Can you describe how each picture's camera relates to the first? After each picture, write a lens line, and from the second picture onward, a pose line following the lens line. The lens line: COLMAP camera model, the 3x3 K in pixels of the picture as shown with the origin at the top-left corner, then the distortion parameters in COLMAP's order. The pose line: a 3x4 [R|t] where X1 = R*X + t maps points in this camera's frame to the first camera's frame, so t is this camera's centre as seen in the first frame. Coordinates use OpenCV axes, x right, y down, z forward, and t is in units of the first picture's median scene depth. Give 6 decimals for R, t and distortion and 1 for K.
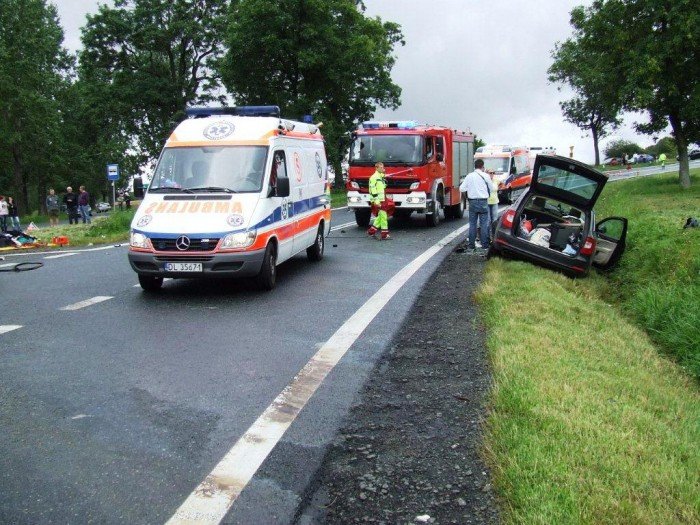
lens RADIAL K [[766.3, 0, 350.0], [0, 766.3, 262.5], [0, 0, 1]] dist [-0.084641, 0.051867]
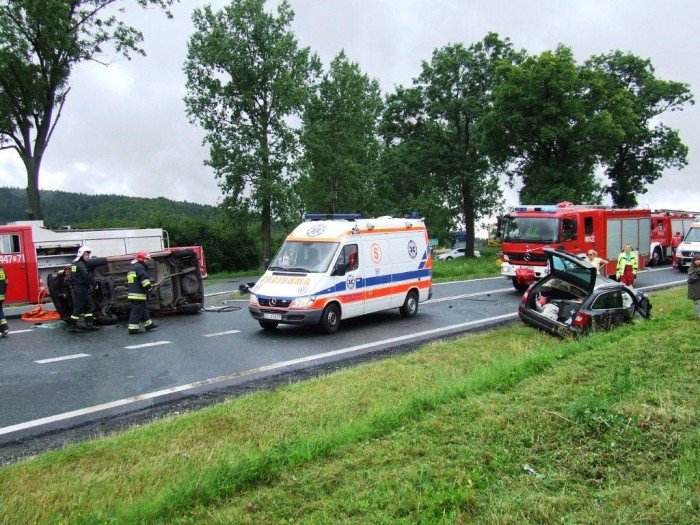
lens RADIAL K [[766.3, 0, 350.0], [0, 766.3, 262.5], [0, 0, 1]] dist [-0.084641, 0.051867]
pose [[0.904191, 0.034208, -0.425757, 0.577263], [-0.060222, 0.997041, -0.047786, -0.037330], [0.422862, 0.068847, 0.903575, -0.401371]]
